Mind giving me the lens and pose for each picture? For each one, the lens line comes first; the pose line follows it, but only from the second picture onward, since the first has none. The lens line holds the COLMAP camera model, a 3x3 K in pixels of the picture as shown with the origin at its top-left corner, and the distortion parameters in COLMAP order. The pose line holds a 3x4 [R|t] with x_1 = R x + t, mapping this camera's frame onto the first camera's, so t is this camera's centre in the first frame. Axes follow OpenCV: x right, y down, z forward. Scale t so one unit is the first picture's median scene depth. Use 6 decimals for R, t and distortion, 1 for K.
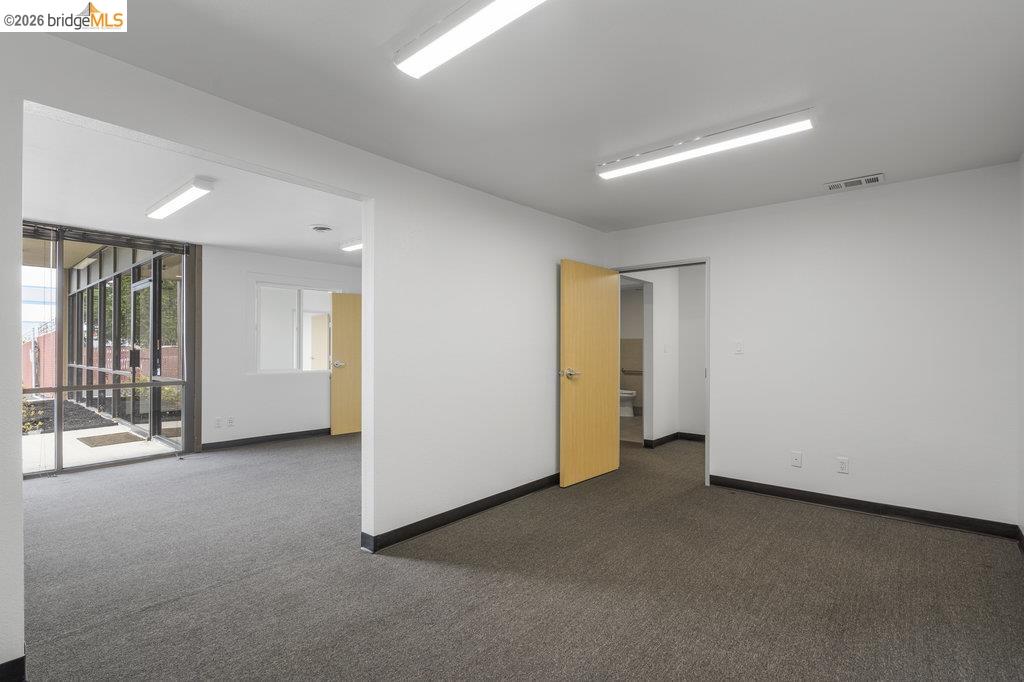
lens RADIAL K [[484.5, 0, 509.6], [0, 484.5, 351.4], [0, 0, 1]] dist [-0.001308, -0.000160]
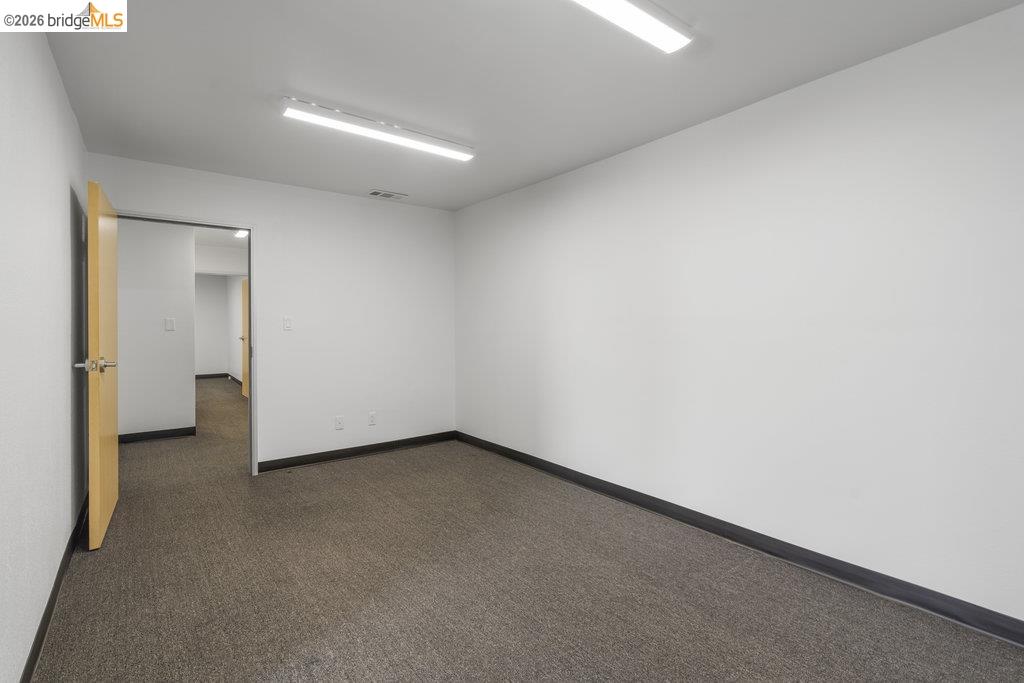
lens RADIAL K [[477.9, 0, 506.5], [0, 477.9, 335.5], [0, 0, 1]] dist [-0.001293, -0.000301]
pose [[0.195846, -0.025937, 0.980292, -0.508983], [0.006614, 0.999662, 0.025128, -0.008440], [-0.980612, 0.001563, 0.195951, 0.479912]]
